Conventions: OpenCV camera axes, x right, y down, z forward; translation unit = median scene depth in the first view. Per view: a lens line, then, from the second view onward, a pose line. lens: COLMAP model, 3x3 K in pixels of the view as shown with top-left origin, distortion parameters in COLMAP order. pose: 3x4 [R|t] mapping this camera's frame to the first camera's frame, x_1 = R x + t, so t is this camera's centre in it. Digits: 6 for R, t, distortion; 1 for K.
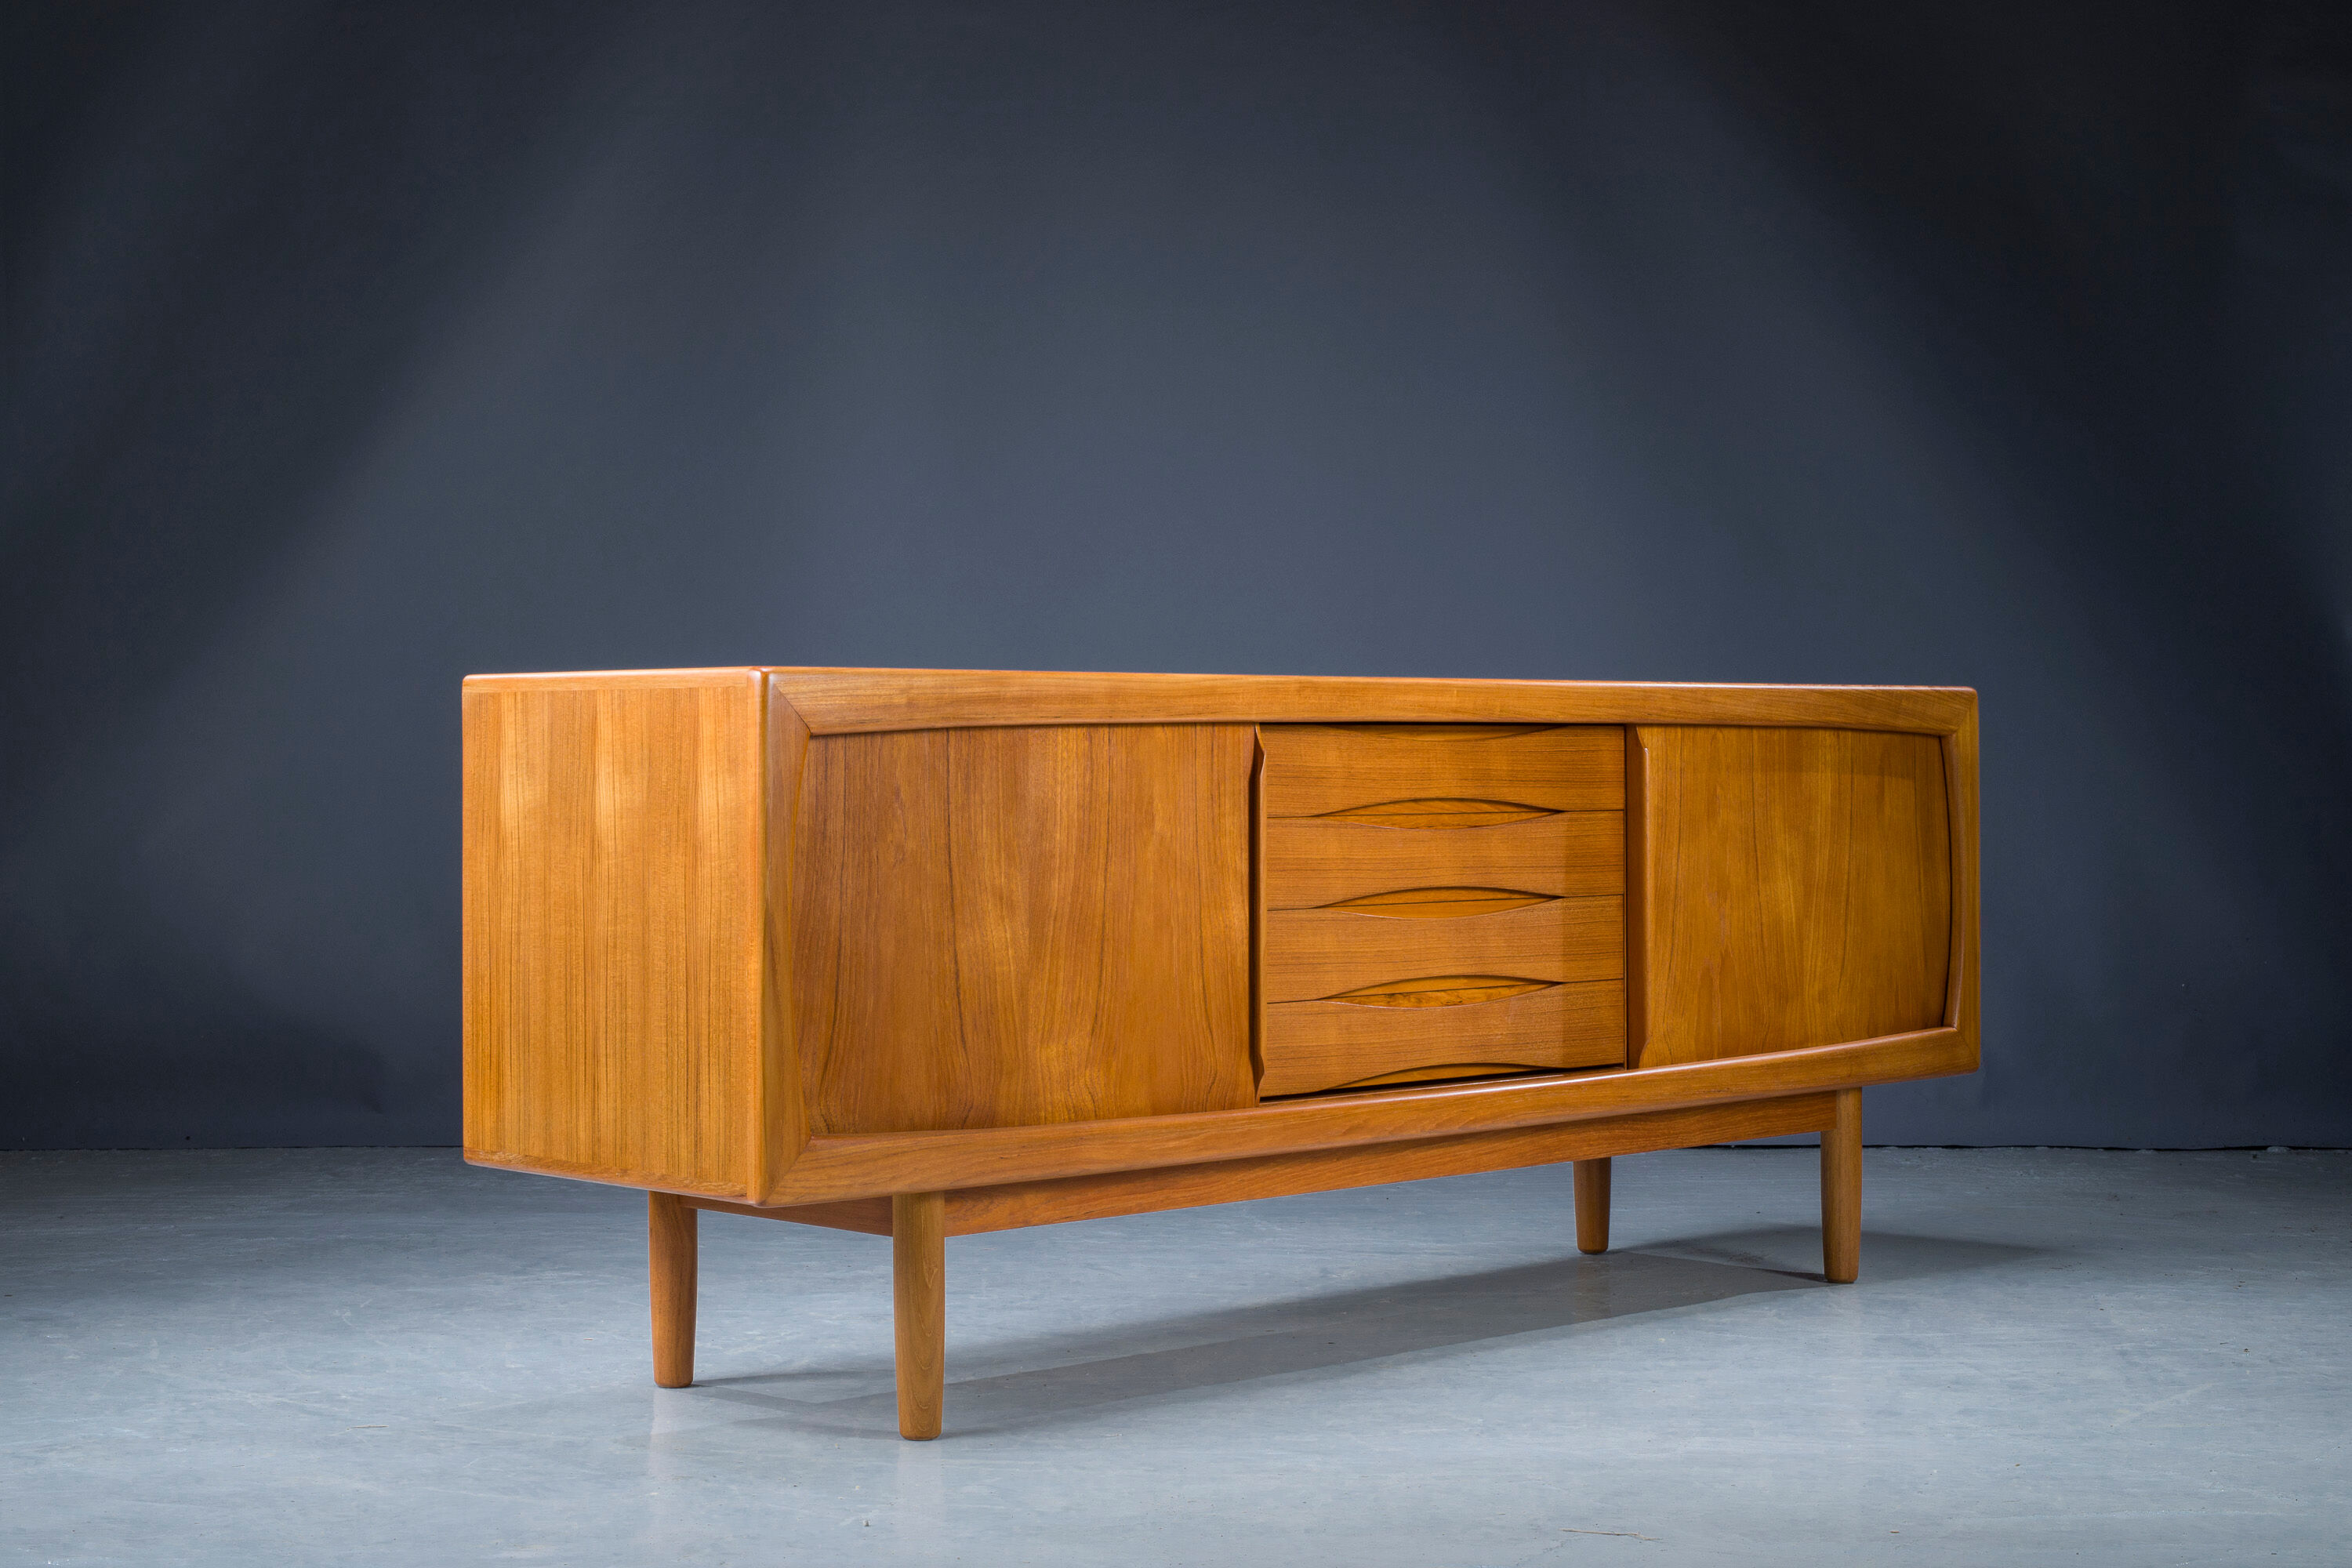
lens RADIAL K [[3827.7, 0, 1171.4], [0, 3827.7, 725.5], [0, 0, 1]] dist [-0.006278, 0.000000]
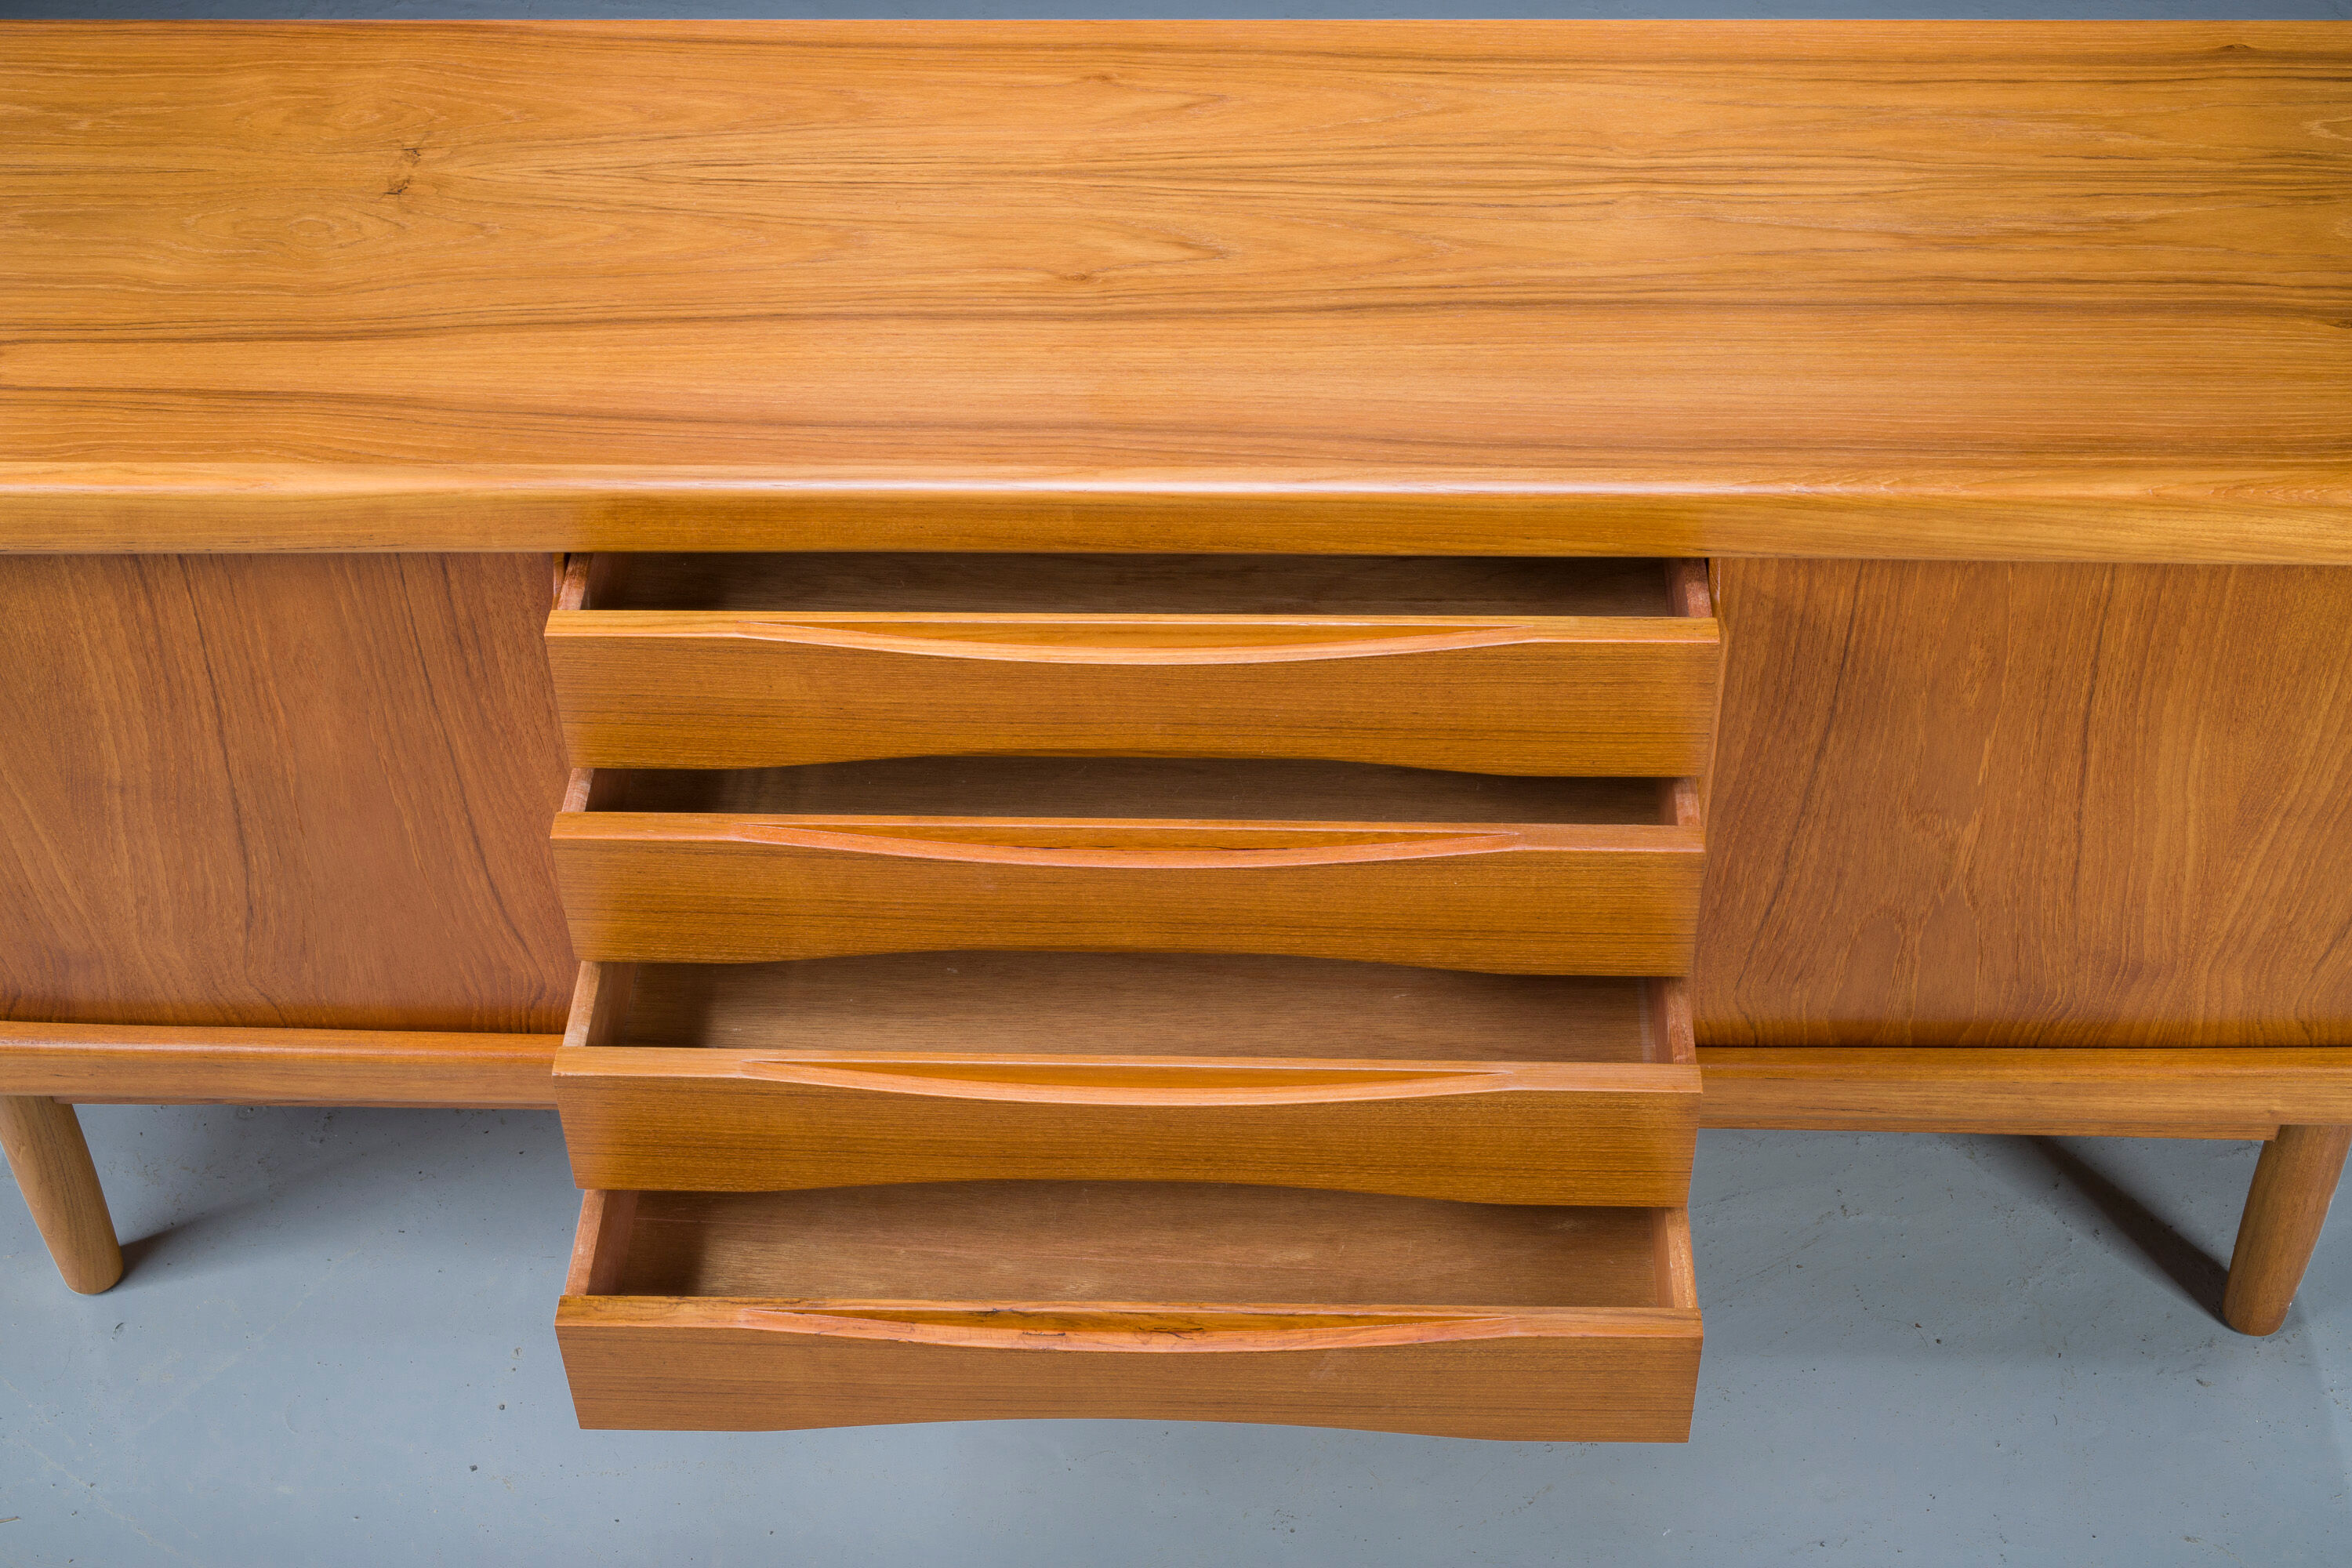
lens RADIAL K [[3365.9, 0, 1171.6], [0, 3365.9, 775.8], [0, 0, 1]] dist [0.001142, 0.000000]
pose [[0.691279, 0.479979, -0.540142, 0.344495], [0.023996, 0.731850, 0.681043, -0.287367], [0.722189, -0.483753, 0.494395, 0.811393]]
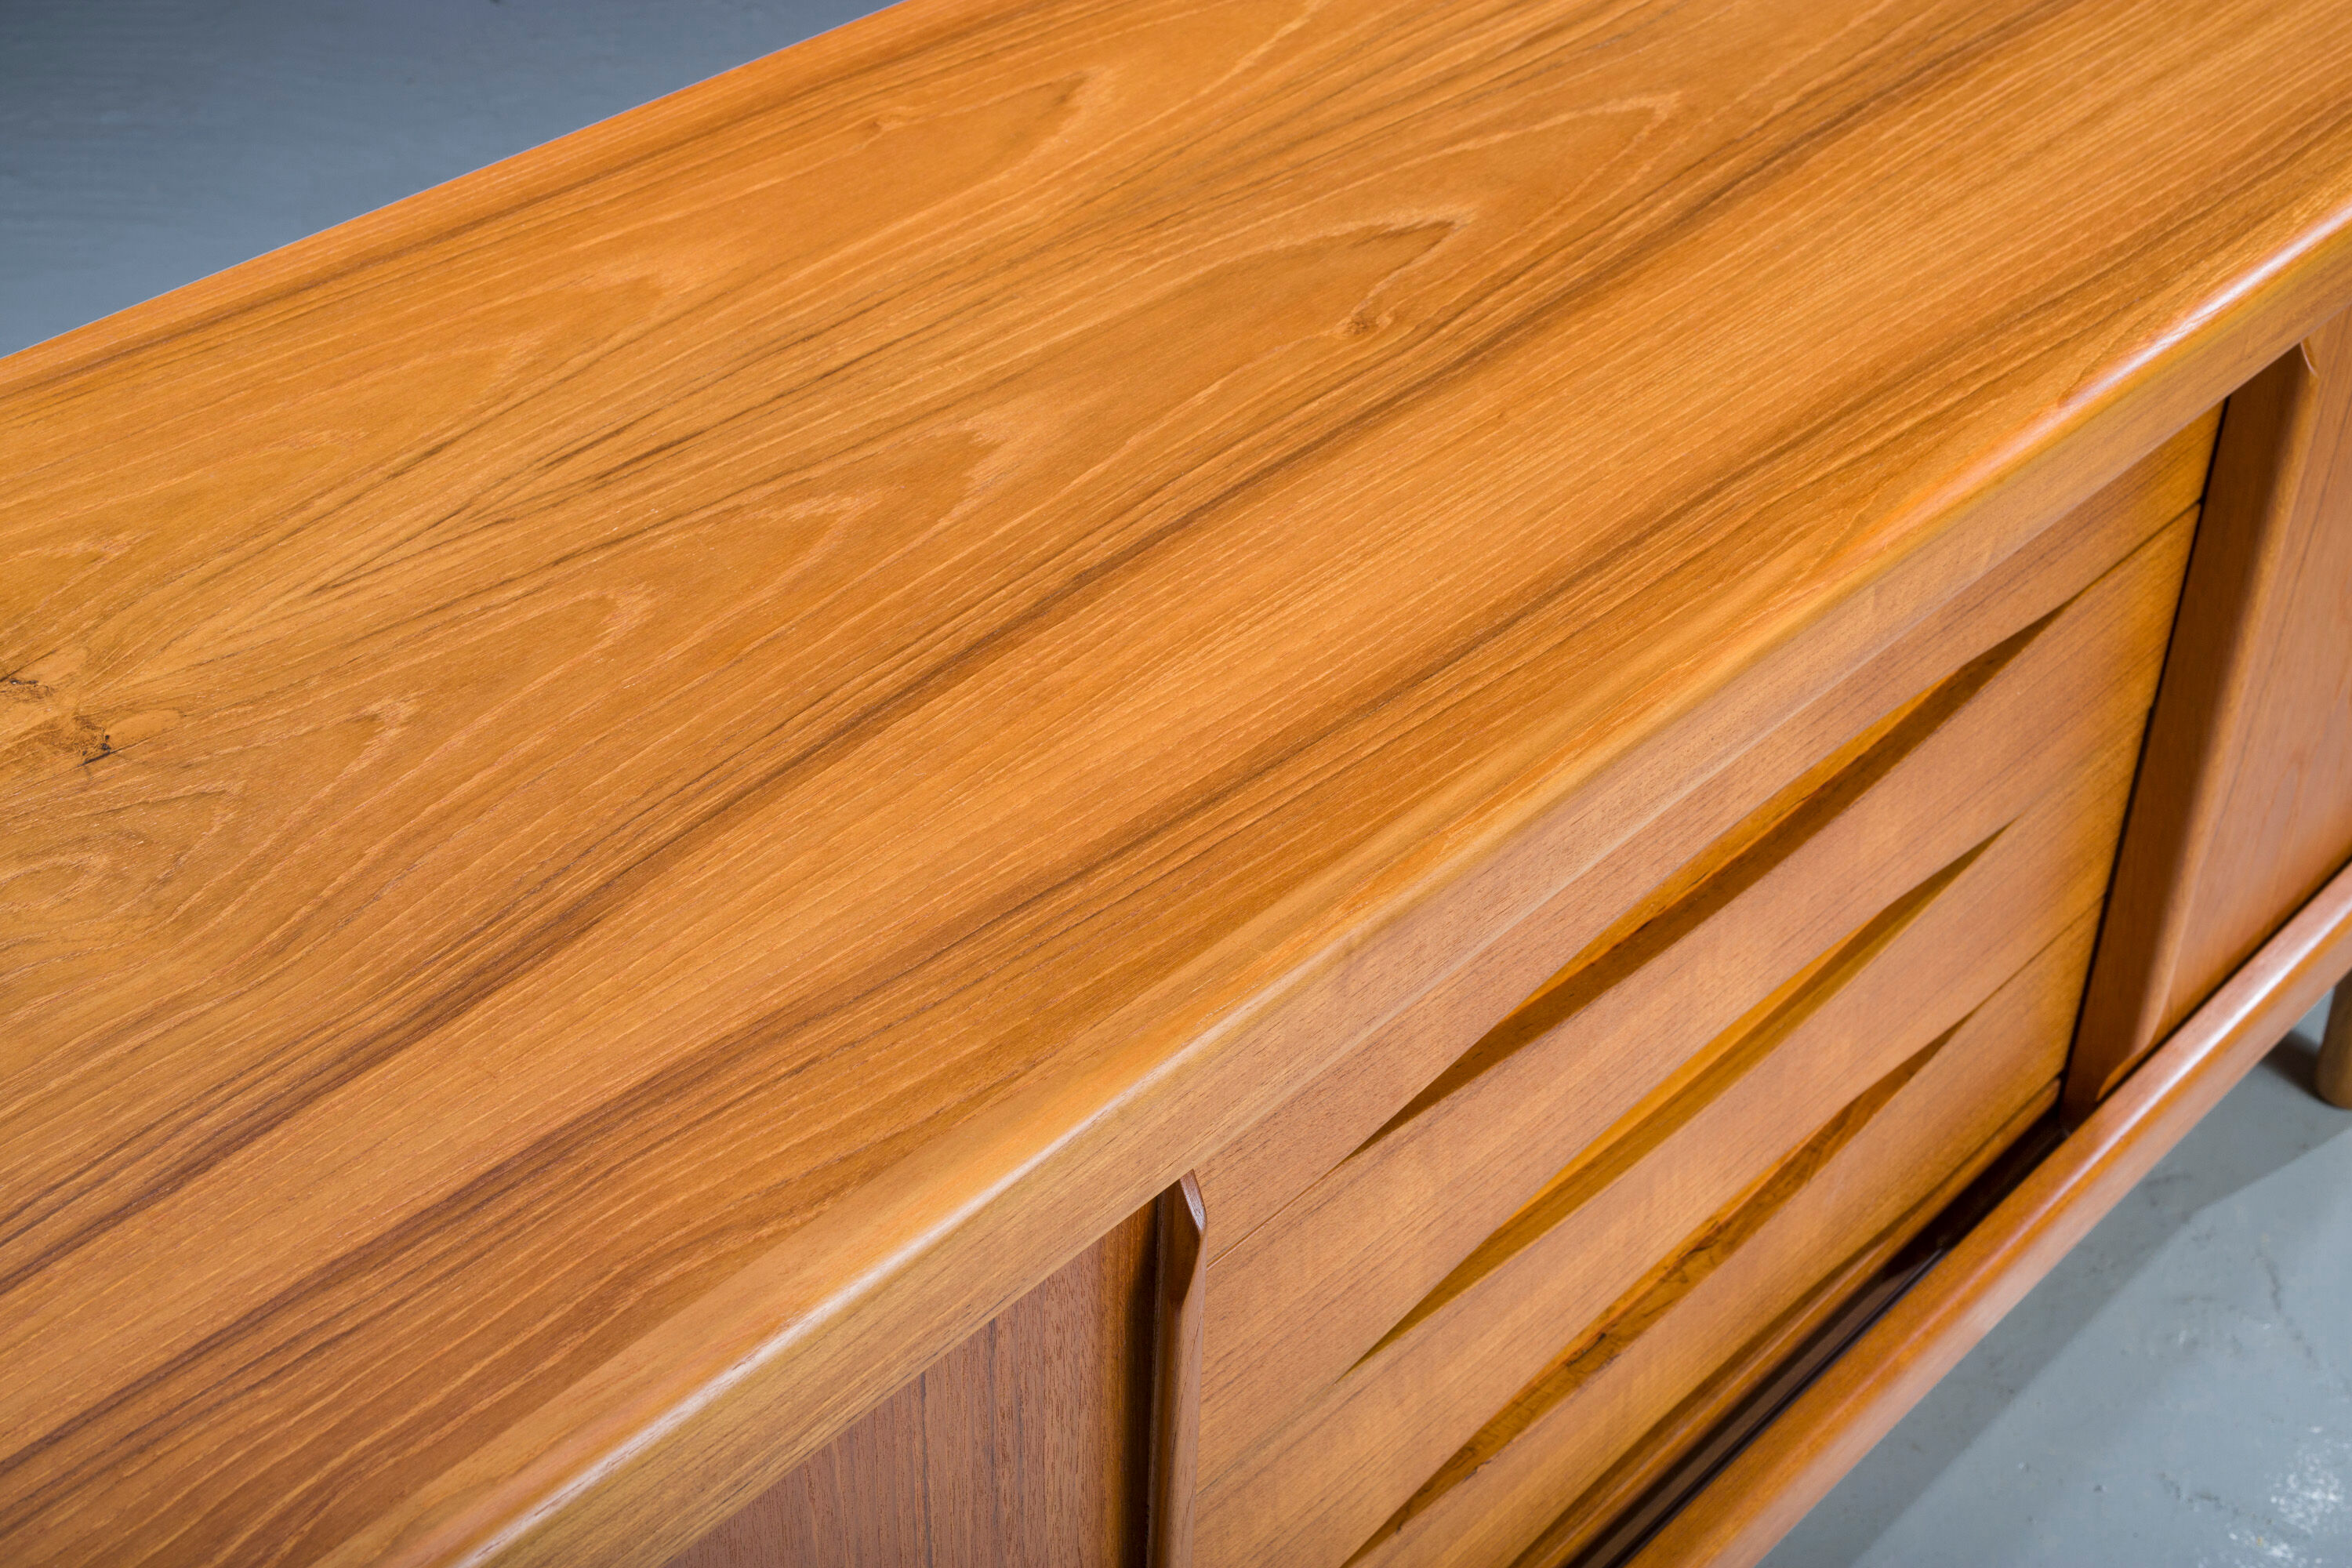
lens RADIAL K [[3365.9, 0, 1173.2], [0, 3365.9, 789.0], [0, 0, 1]] dist [0.001142, 0.000000]
pose [[0.997339, -0.012905, 0.071747, 0.007311], [-0.032896, 0.798624, 0.600931, -0.146349], [-0.065054, -0.601693, 0.796074, 0.835090]]
